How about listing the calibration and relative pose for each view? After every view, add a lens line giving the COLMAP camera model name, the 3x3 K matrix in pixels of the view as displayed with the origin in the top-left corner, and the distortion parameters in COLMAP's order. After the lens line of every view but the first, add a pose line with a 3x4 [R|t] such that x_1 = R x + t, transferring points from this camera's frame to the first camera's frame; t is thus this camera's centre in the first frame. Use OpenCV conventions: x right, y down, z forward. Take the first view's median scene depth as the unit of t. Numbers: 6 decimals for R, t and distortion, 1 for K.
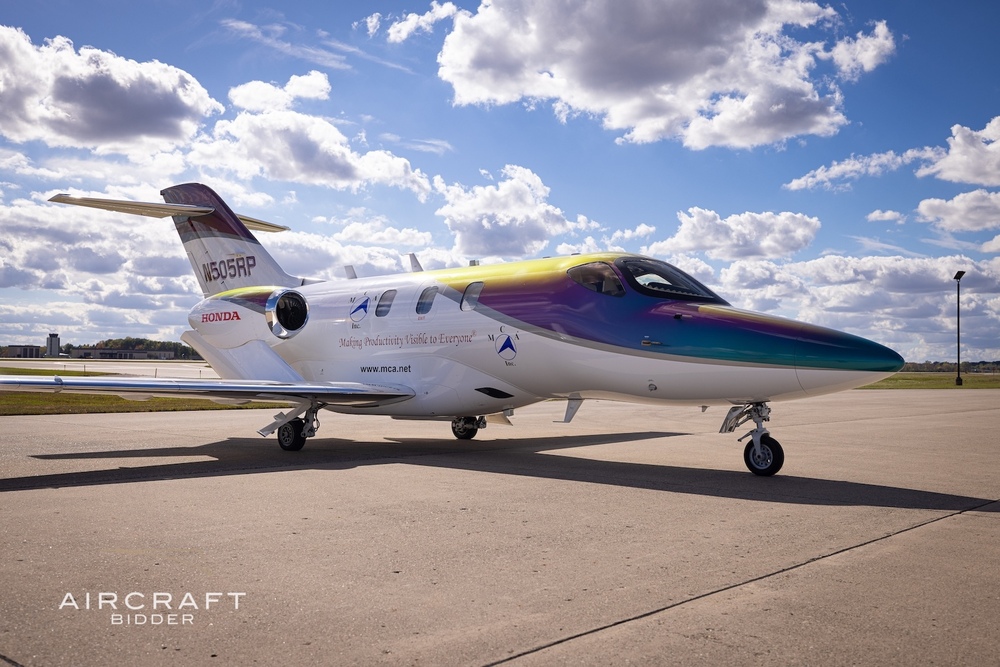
lens RADIAL K [[975.0, 0, 500.0], [0, 975.0, 333.5], [0, 0, 1]] dist [0.000866, -0.003223]
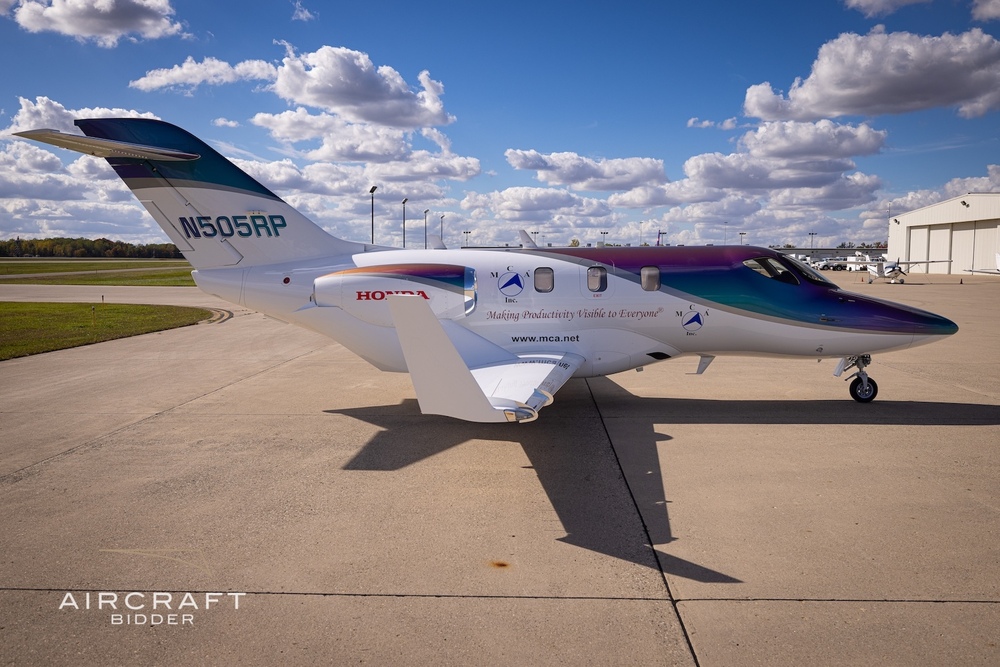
lens RADIAL K [[844.5, 0, 500.0], [0, 844.5, 333.5], [0, 0, 1]] dist [-0.006502, -0.003406]
pose [[0.757039, -0.068311, 0.649788, -0.622966], [-0.017967, 0.991967, 0.125216, -0.071484], [-0.653122, -0.106469, 0.749731, 0.240132]]
